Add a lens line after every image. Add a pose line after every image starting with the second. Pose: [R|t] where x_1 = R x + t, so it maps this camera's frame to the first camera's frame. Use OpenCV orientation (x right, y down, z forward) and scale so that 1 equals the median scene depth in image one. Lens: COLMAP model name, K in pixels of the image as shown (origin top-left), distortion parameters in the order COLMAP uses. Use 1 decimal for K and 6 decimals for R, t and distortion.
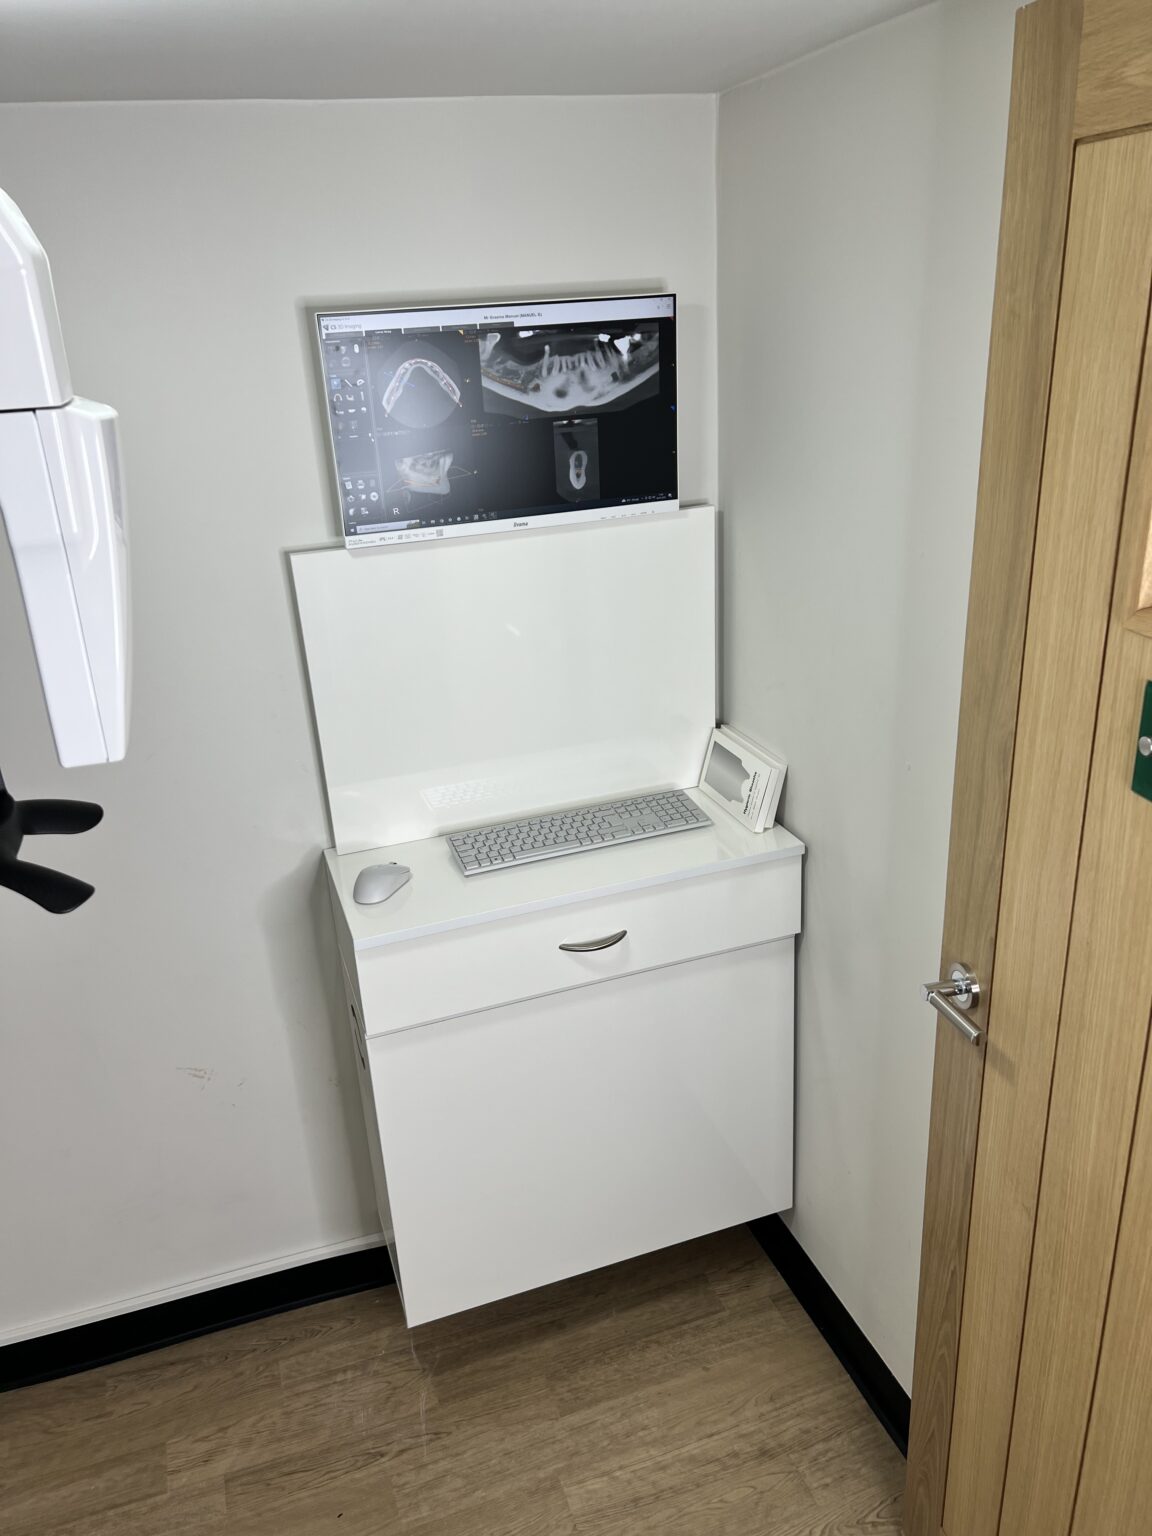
lens RADIAL K [[1174.9, 0, 576.0], [0, 1174.9, 768.0], [0, 0, 1]] dist [0.004146, -0.004915]
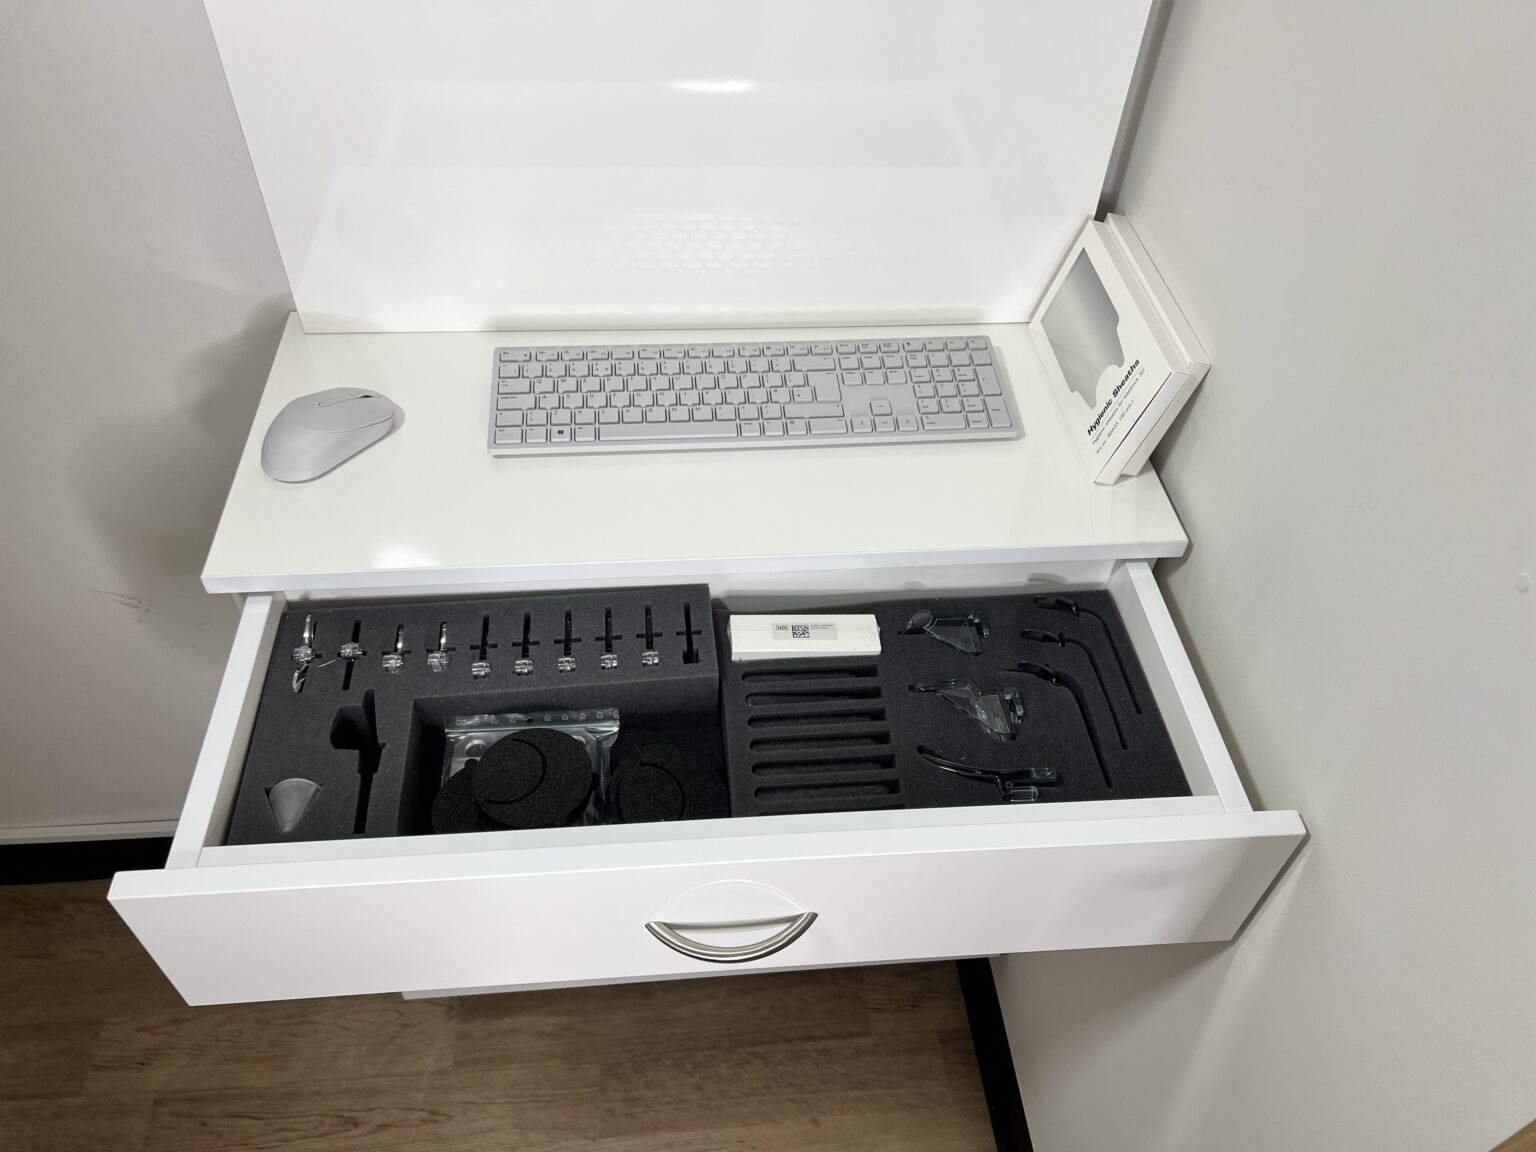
lens RADIAL K [[1174.9, 0, 768.0], [0, 1174.9, 576.0], [0, 0, 1]] dist [0.004146, -0.004915]
pose [[0.966262, 0.240372, -0.092511, 0.072687], [-0.179832, 0.886772, 0.425789, -0.090133], [0.184385, -0.394788, 0.900081, 0.504519]]
